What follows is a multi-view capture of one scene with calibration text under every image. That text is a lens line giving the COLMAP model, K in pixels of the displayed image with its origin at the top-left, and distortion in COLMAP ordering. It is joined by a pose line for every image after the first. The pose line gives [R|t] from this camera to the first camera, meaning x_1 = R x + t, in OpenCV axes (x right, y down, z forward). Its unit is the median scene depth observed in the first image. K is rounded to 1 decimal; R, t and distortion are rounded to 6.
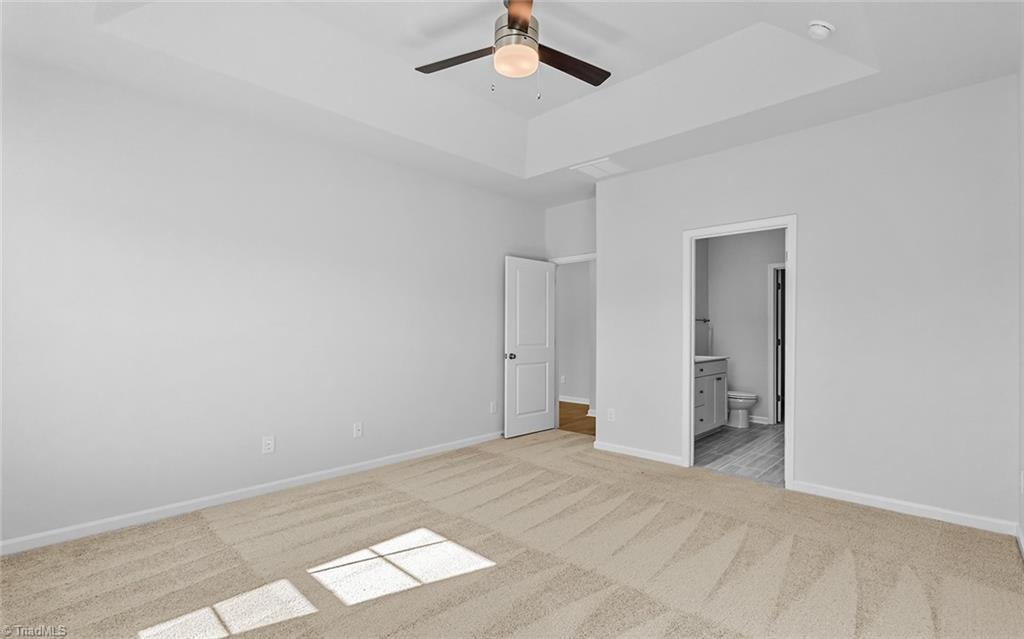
lens RADIAL K [[463.7, 0, 508.8], [0, 463.7, 329.3], [0, 0, 1]] dist [0.000290, 0.000016]
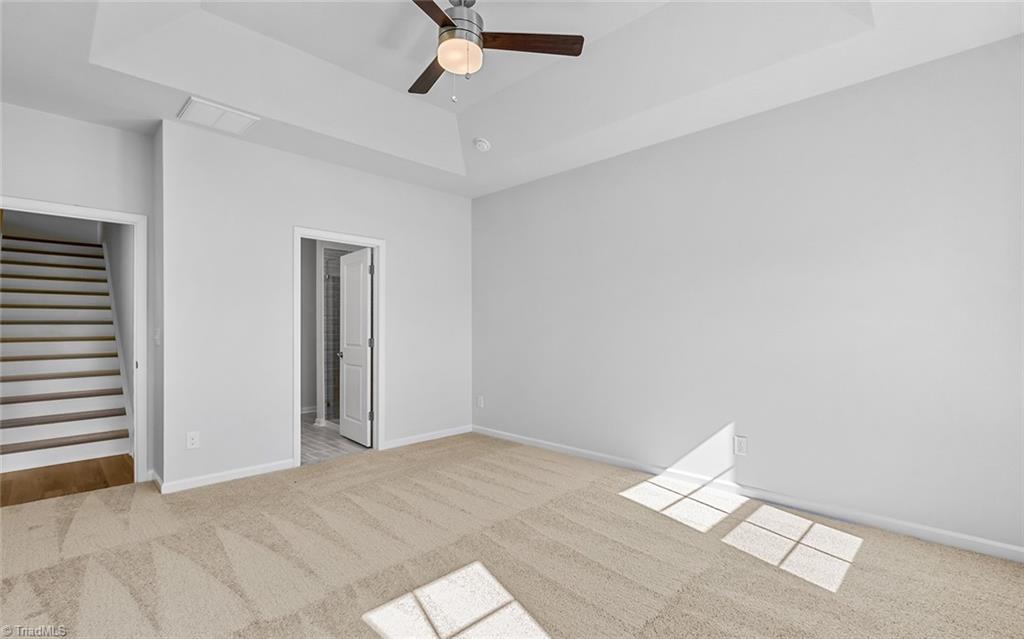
lens RADIAL K [[463.7, 0, 508.8], [0, 463.7, 329.3], [0, 0, 1]] dist [0.000290, 0.000016]
pose [[0.026305, -0.002543, 0.999651, -0.933242], [0.000196, 0.999997, 0.002539, 0.004930], [-0.999654, 0.000129, 0.026305, 0.829964]]
